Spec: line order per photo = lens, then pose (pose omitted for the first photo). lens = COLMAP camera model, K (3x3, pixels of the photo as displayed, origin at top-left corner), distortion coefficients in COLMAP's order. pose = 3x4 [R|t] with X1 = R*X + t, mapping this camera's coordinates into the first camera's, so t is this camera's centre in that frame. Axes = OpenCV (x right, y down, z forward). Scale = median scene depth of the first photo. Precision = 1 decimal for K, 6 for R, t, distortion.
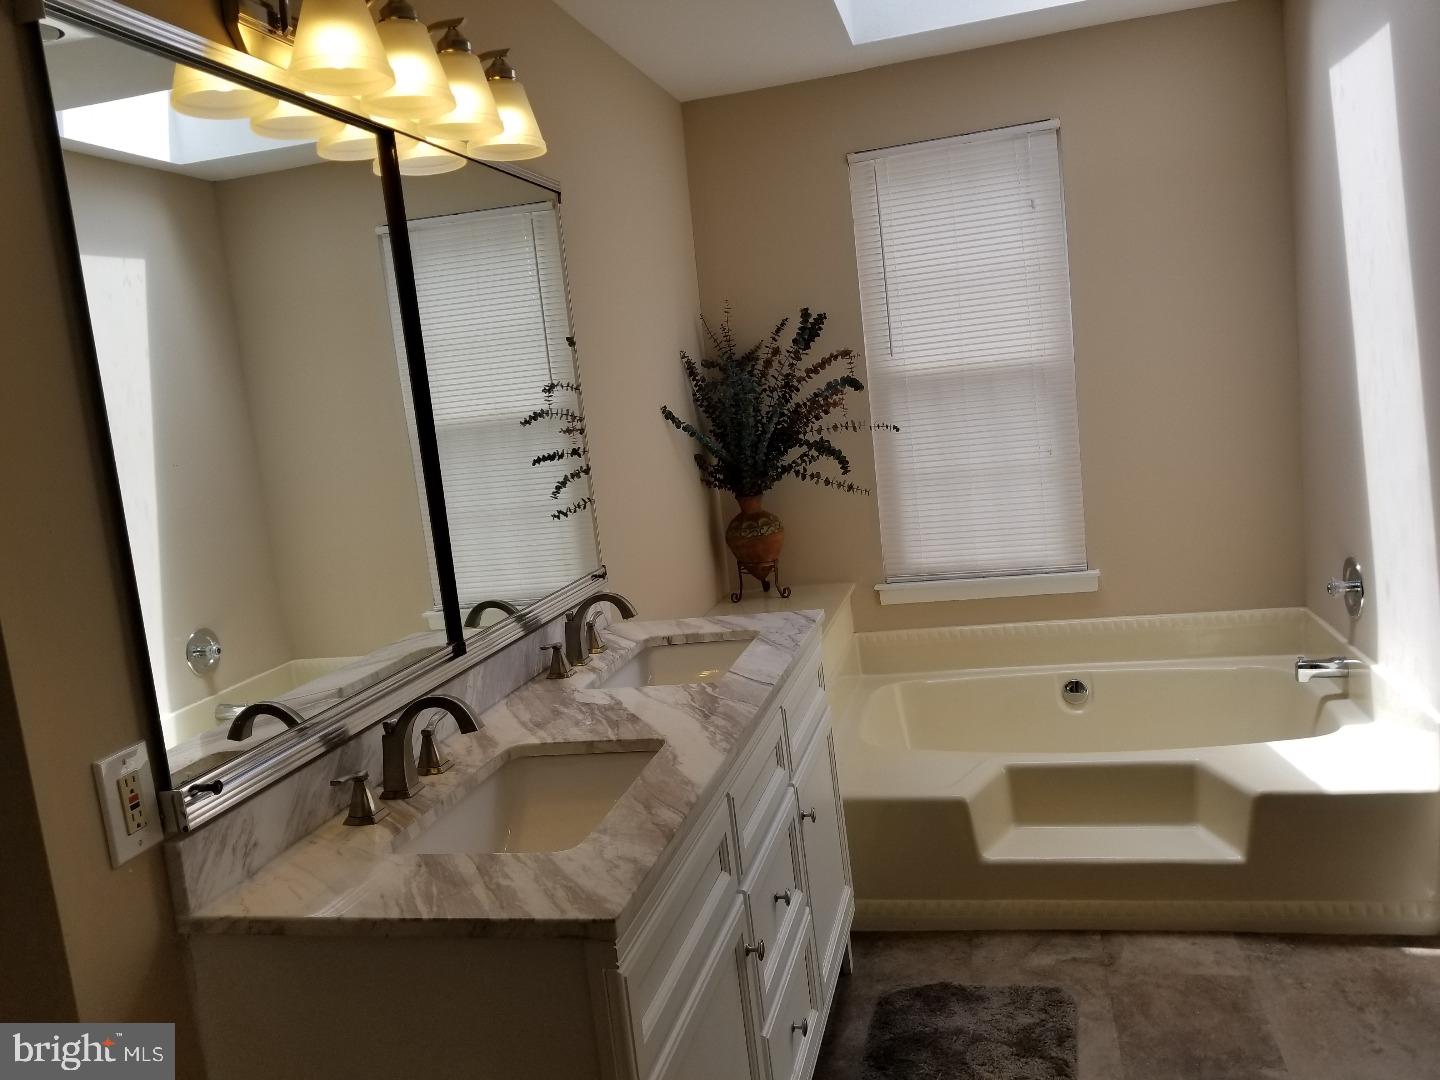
lens RADIAL K [[1174.0, 0, 719.8], [0, 1174.0, 539.7], [0, 0, 1]] dist [-0.008683, -0.000691]
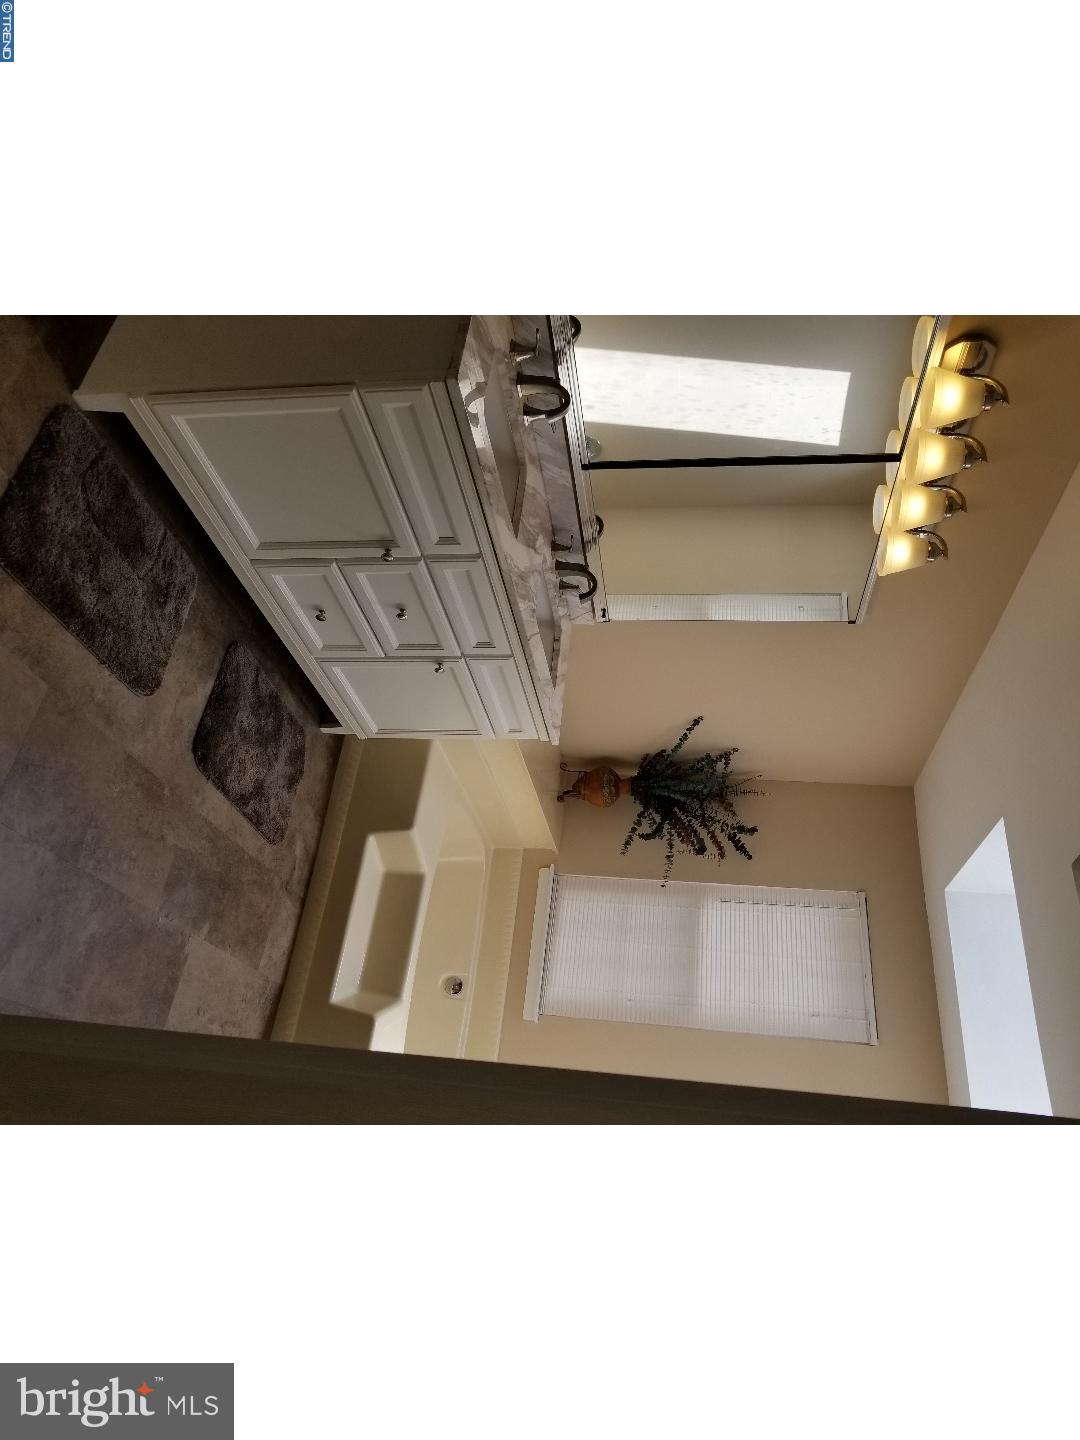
lens RADIAL K [[865.8, 0, 541.0], [0, 865.8, 719.0], [0, 0, 1]] dist [0.004106, 0.000314]
pose [[-0.180792, 0.955295, -0.233936, 0.234124], [-0.982617, -0.165244, 0.084608, -0.004988], [0.042169, 0.245166, 0.968564, -0.062265]]
